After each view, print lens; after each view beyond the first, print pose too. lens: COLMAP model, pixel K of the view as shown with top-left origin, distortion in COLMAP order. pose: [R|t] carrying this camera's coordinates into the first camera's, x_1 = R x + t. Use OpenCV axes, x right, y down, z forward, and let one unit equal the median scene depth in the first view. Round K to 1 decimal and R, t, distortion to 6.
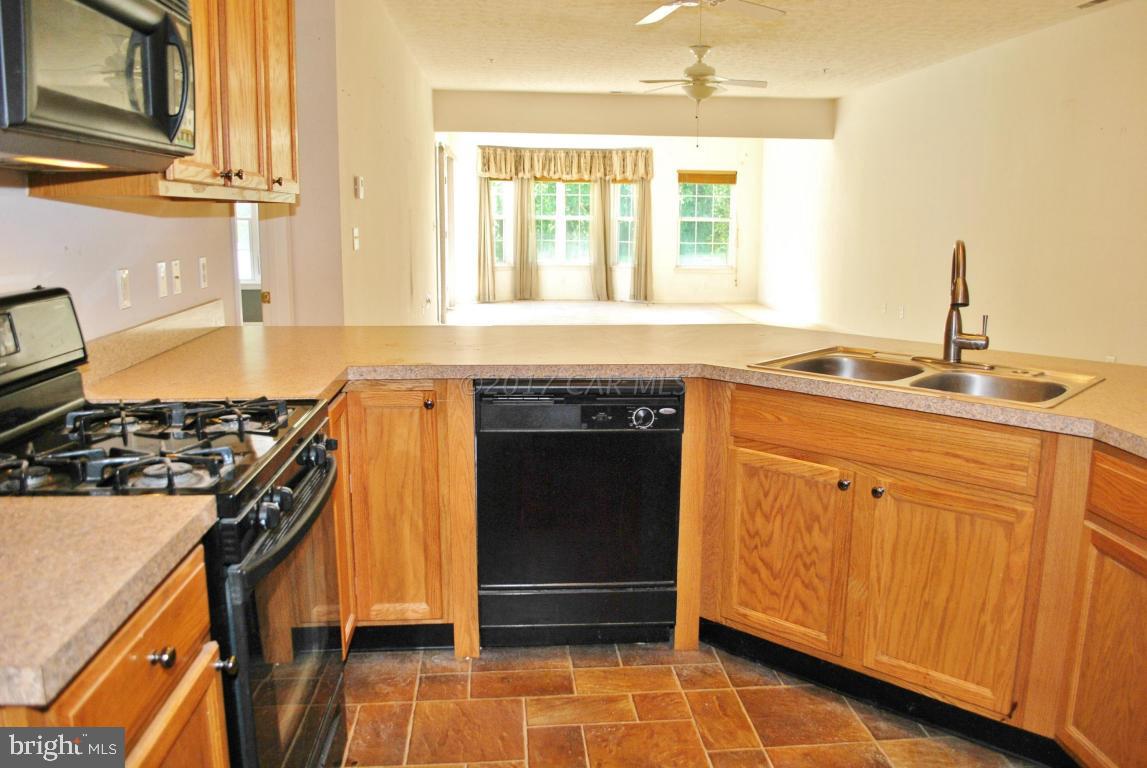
lens RADIAL K [[902.4, 0, 573.5], [0, 902.4, 384.0], [0, 0, 1]] dist [-0.079086, 0.005634]
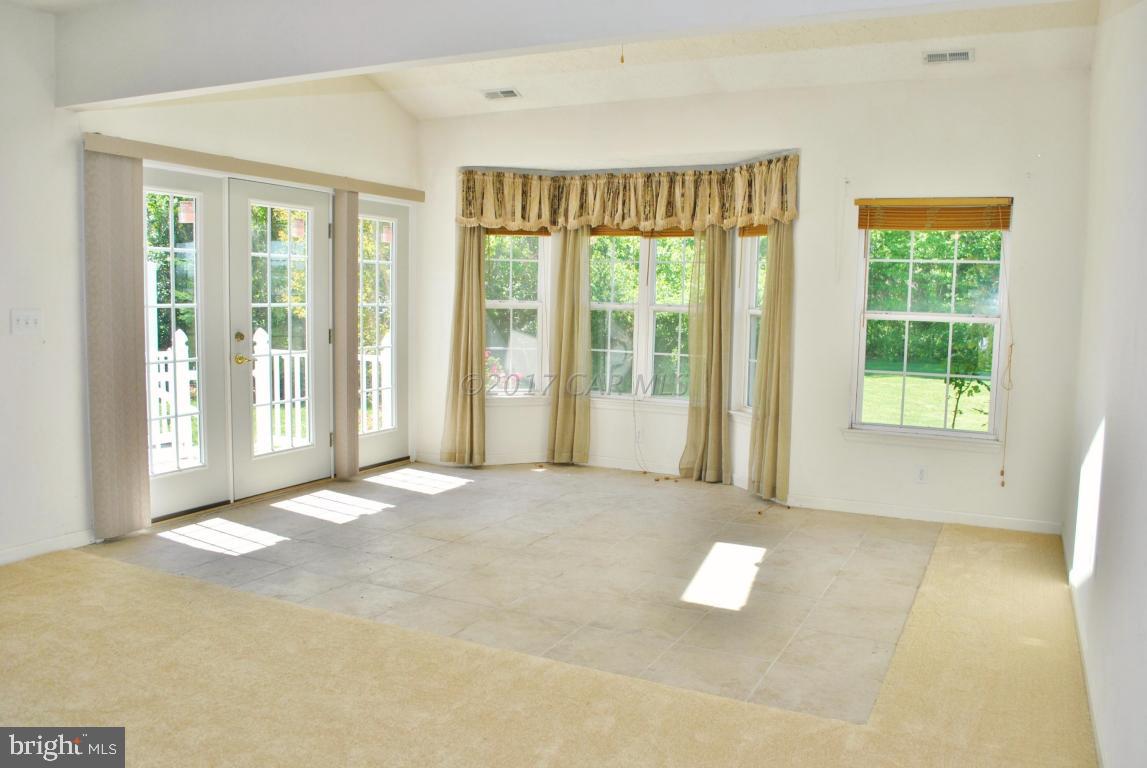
lens RADIAL K [[902.4, 0, 573.5], [0, 902.4, 384.0], [0, 0, 1]] dist [-0.079086, 0.005634]
pose [[0.857619, 0.057797, -0.511028, 0.215953], [-0.108593, 0.991612, -0.070092, -0.106294], [0.502691, 0.115606, 0.856701, 0.573025]]
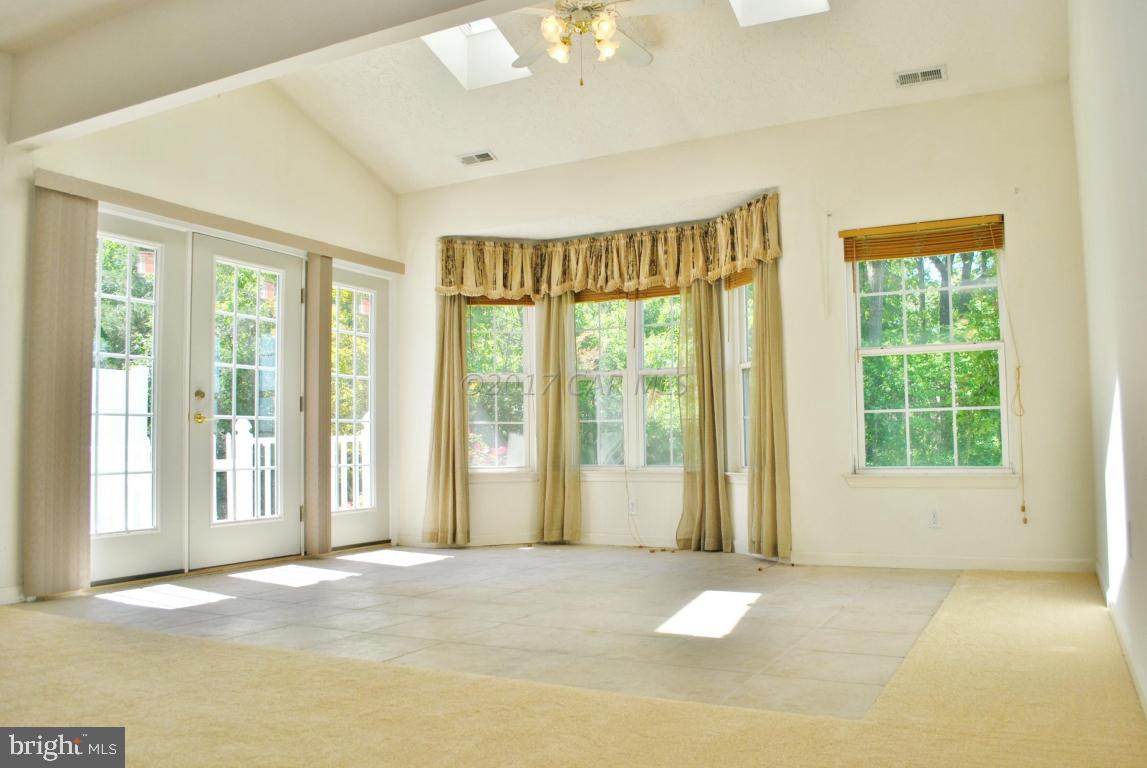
lens RADIAL K [[902.4, 0, 573.5], [0, 902.4, 384.0], [0, 0, 1]] dist [-0.079086, 0.005634]
pose [[0.842715, -0.056852, -0.535350, 0.220971], [-0.080984, 0.969707, -0.230458, -0.068050], [0.532234, 0.237565, 0.812582, 0.613122]]
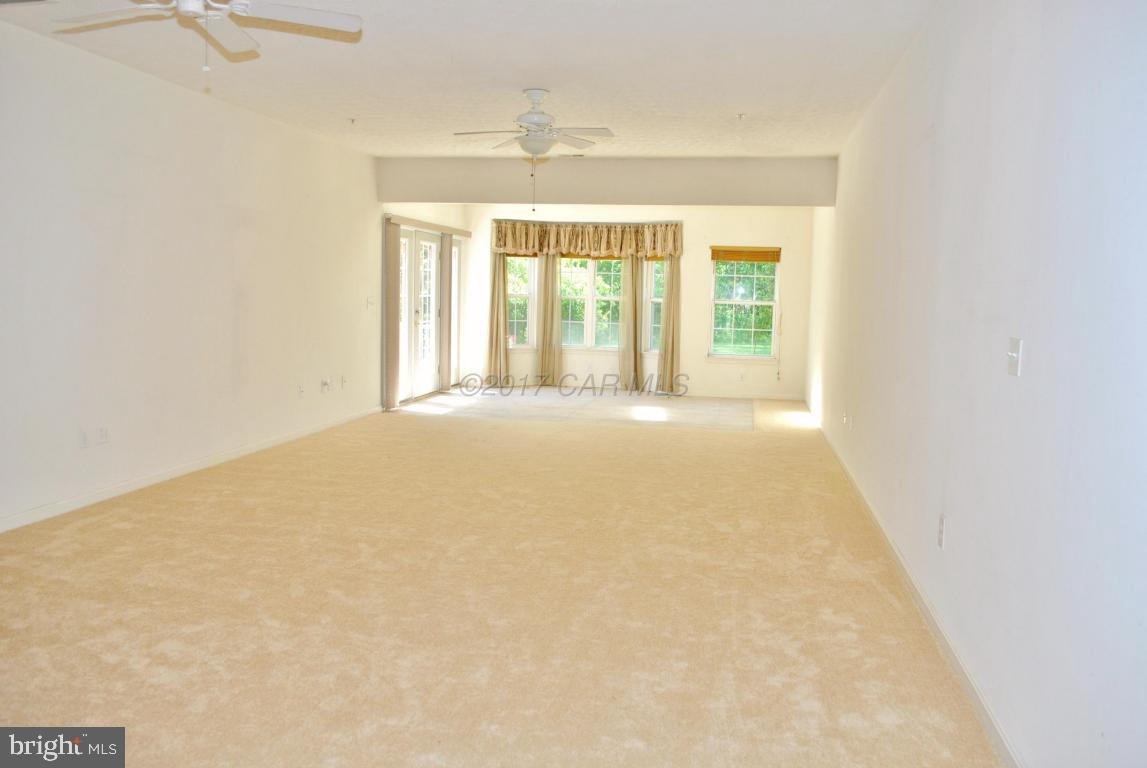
lens RADIAL K [[902.4, 0, 573.5], [0, 902.4, 384.0], [0, 0, 1]] dist [-0.079086, 0.005634]
pose [[0.965119, 0.041338, -0.258526, 0.215103], [-0.064694, 0.994489, -0.082497, -0.021701], [0.253691, 0.096345, 0.962475, 0.126938]]
